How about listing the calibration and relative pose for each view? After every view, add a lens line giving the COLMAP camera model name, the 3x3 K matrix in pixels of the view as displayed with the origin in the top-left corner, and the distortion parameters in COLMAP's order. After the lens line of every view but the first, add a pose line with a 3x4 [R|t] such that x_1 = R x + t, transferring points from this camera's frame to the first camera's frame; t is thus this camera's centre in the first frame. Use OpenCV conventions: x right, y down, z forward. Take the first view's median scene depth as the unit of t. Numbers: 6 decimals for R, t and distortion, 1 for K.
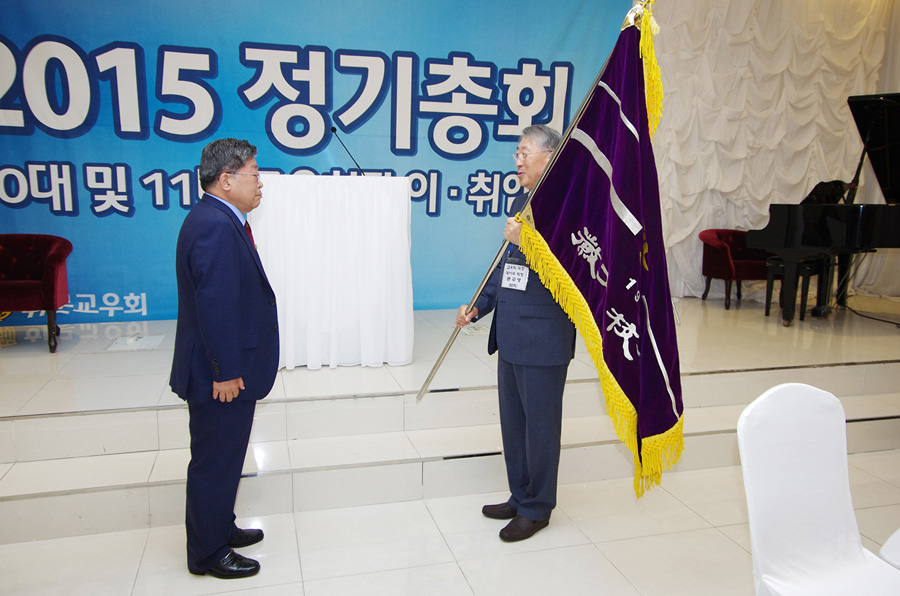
lens RADIAL K [[706.9, 0, 454.1], [0, 706.9, 297.7], [0, 0, 1]] dist [-0.052553, 0.124880]
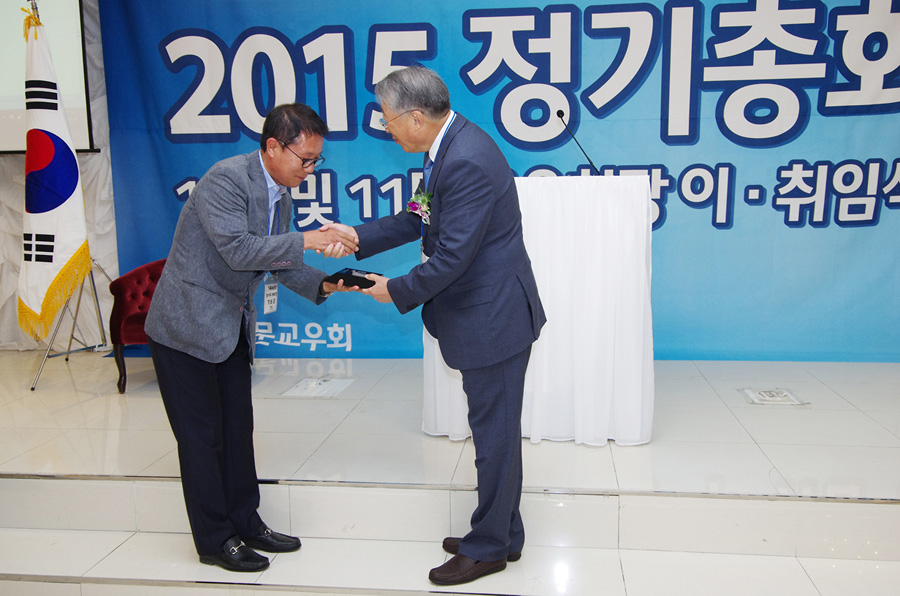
lens RADIAL K [[862.4, 0, 450.0], [0, 862.4, 298.0], [0, 0, 1]] dist [0.025762, 0.025825]
pose [[0.921543, 0.021459, -0.387683, 0.059351], [-0.033307, 0.999160, -0.023865, -0.016169], [0.386845, 0.034905, 0.921484, 0.101255]]
